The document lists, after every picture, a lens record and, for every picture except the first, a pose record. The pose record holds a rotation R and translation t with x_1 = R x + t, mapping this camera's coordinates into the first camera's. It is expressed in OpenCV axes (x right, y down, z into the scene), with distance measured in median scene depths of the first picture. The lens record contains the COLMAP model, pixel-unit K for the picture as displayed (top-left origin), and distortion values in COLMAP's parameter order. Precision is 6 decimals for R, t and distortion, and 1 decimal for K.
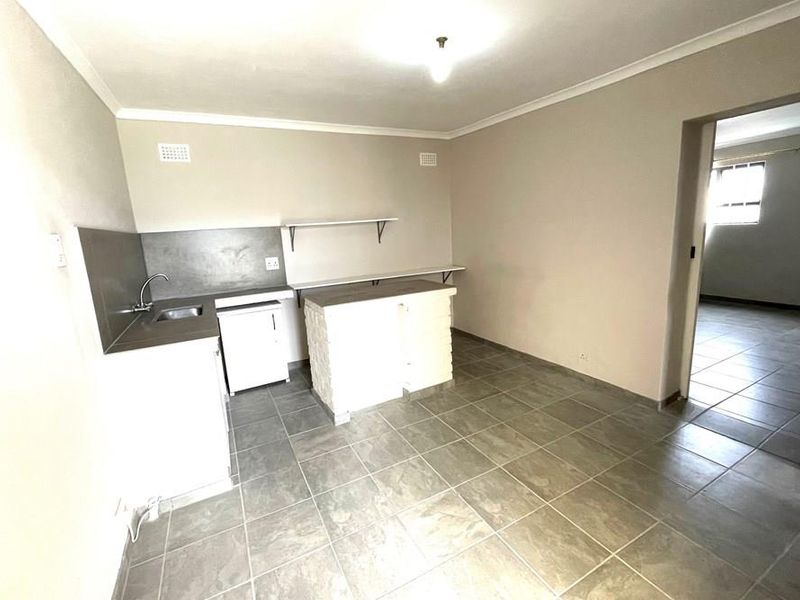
lens RADIAL K [[362.0, 0, 401.7], [0, 362.0, 295.6], [0, 0, 1]] dist [-0.000720, 0.000506]
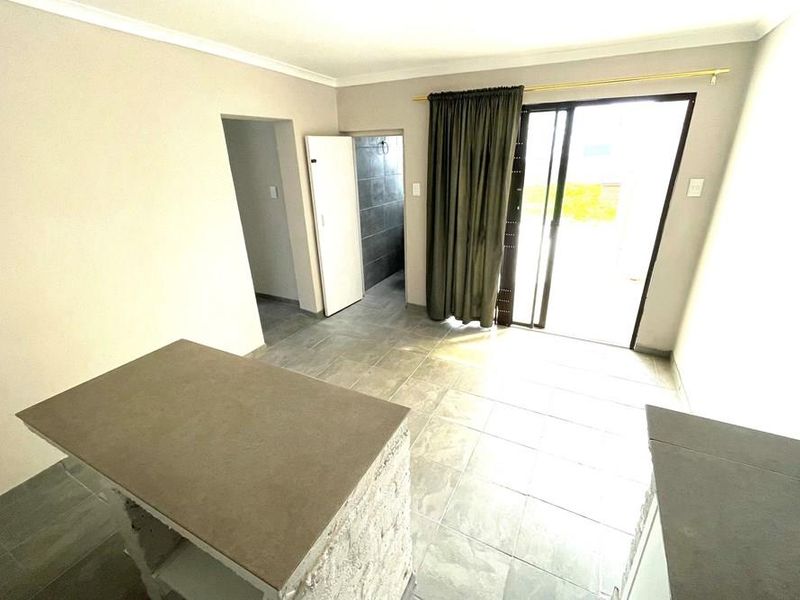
lens RADIAL K [[362.0, 0, 400.6], [0, 362.0, 297.0], [0, 0, 1]] dist [-0.000720, 0.000506]
pose [[-0.559028, -0.239991, 0.793657, -0.501879], [0.208889, 0.885557, 0.414915, -0.268336], [-0.802404, 0.397736, -0.444920, 1.074403]]
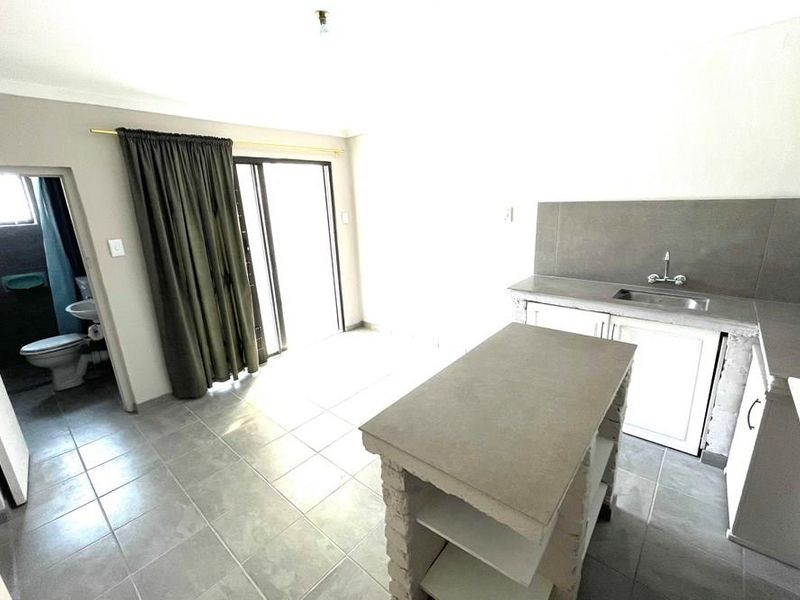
lens RADIAL K [[362.0, 0, 399.3], [0, 362.0, 299.5], [0, 0, 1]] dist [-0.000720, 0.000506]
pose [[-0.929442, 0.192198, -0.314955, 0.231331], [0.030214, 0.890393, 0.454189, -0.352500], [0.367728, 0.412627, -0.833376, 1.434104]]
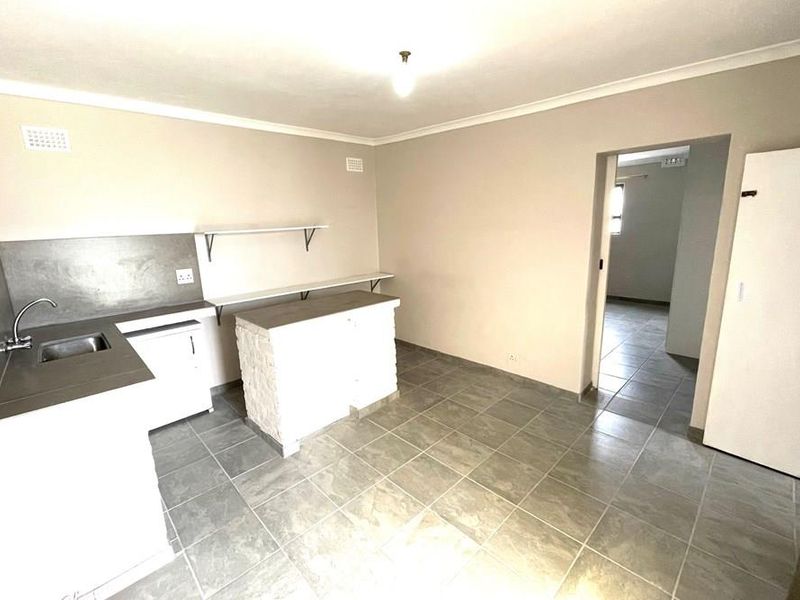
lens RADIAL K [[362.0, 0, 399.8], [0, 362.0, 295.6], [0, 0, 1]] dist [-0.000720, 0.000506]
pose [[0.961448, -0.032407, 0.273069, -0.136328], [0.031162, 0.999475, 0.008898, -0.045880], [-0.273214, -0.000046, 0.961953, 0.045913]]
